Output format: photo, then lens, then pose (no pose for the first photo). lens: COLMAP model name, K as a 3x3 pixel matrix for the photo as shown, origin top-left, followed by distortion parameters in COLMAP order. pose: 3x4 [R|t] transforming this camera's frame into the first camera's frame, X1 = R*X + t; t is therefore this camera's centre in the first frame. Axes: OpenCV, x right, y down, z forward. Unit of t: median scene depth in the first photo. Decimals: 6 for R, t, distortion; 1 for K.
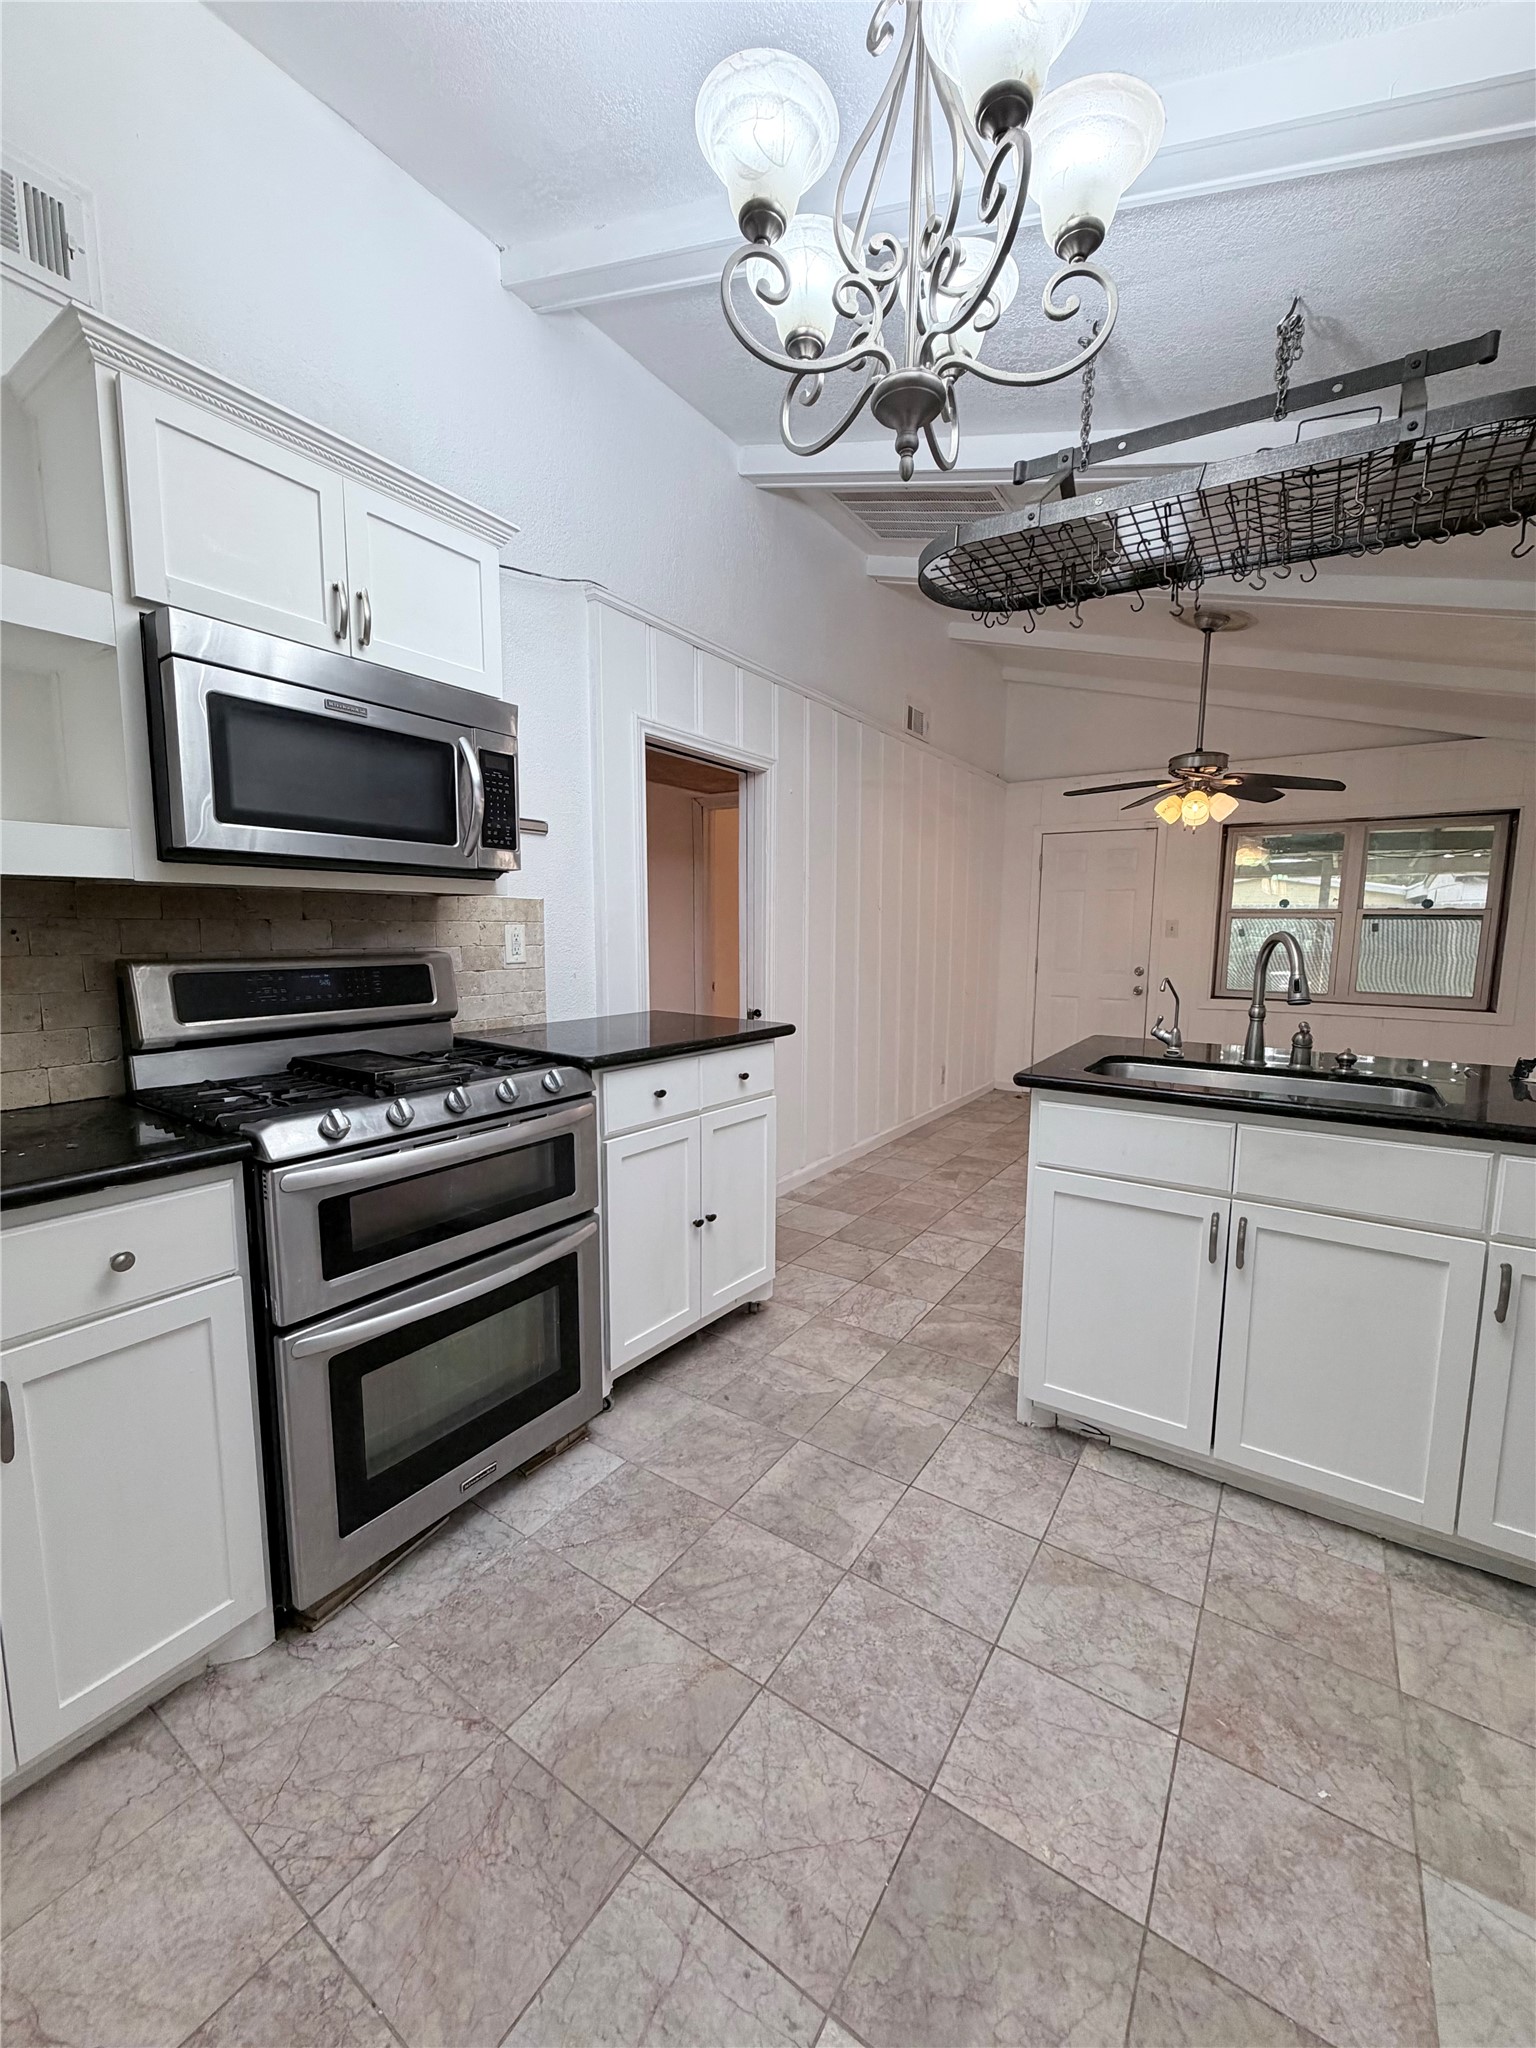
lens RADIAL K [[811.7, 0, 773.7], [0, 811.7, 1022.1], [0, 0, 1]] dist [-0.000371, 0.000164]
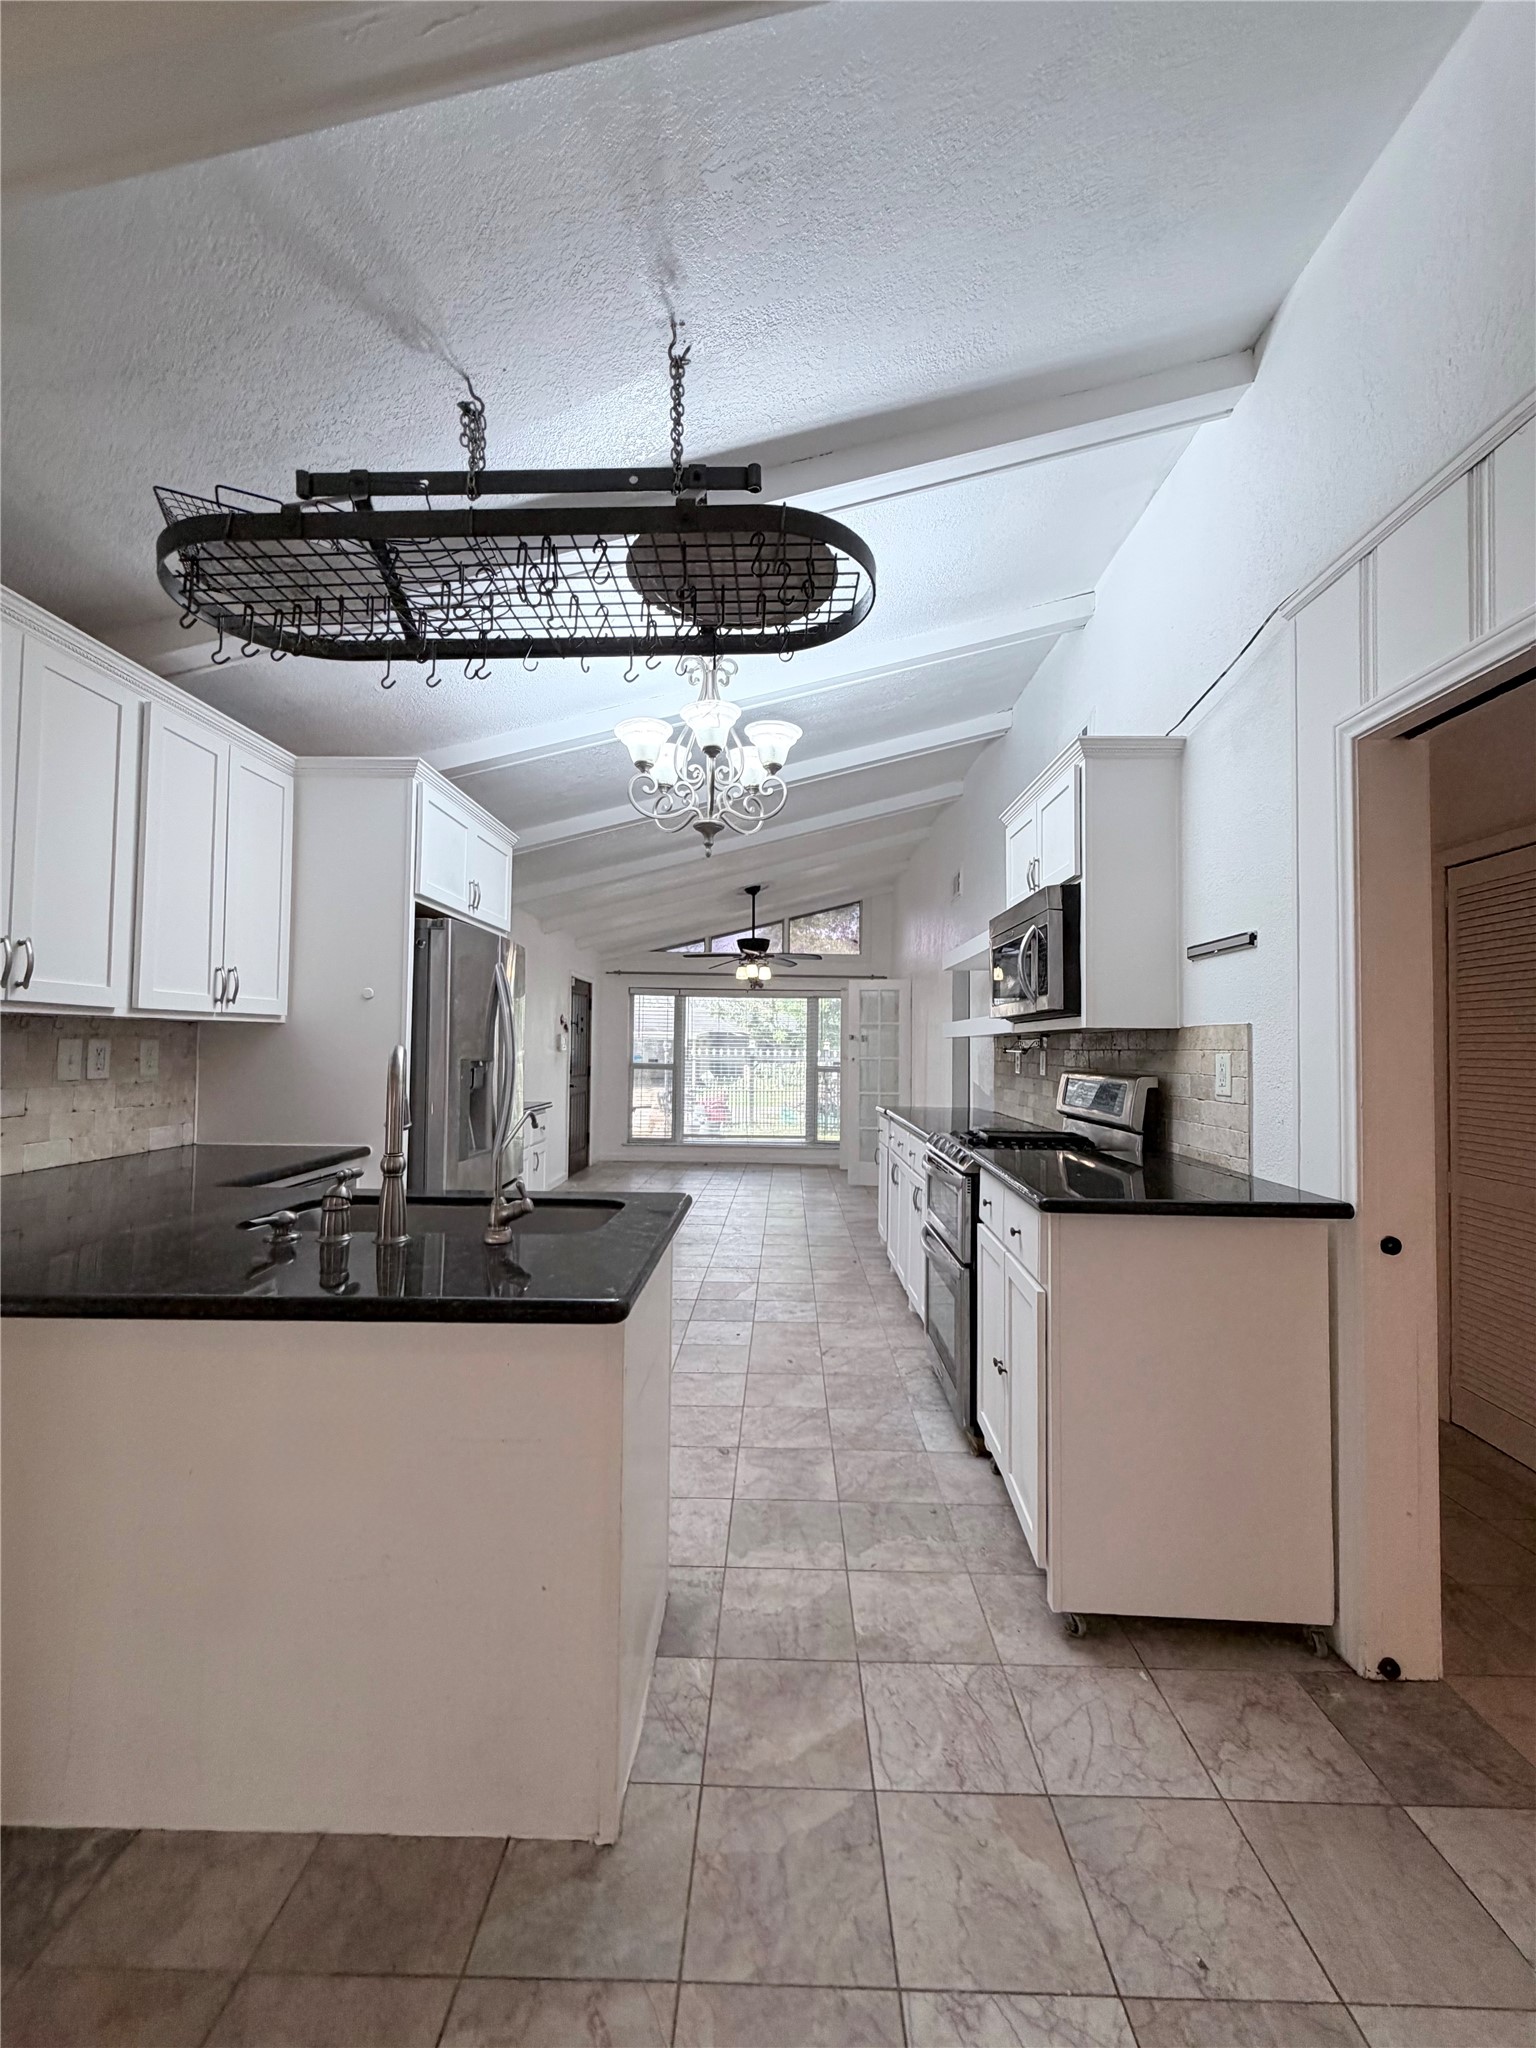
lens RADIAL K [[814.0, 0, 768.7], [0, 814.0, 1019.3], [0, 0, 1]] dist [-0.000207, 0.000292]
pose [[-0.842567, -0.031697, -0.537658, 0.720541], [-0.077155, 0.995074, 0.062246, -0.209814], [0.533037, 0.093929, -0.840862, 1.780525]]
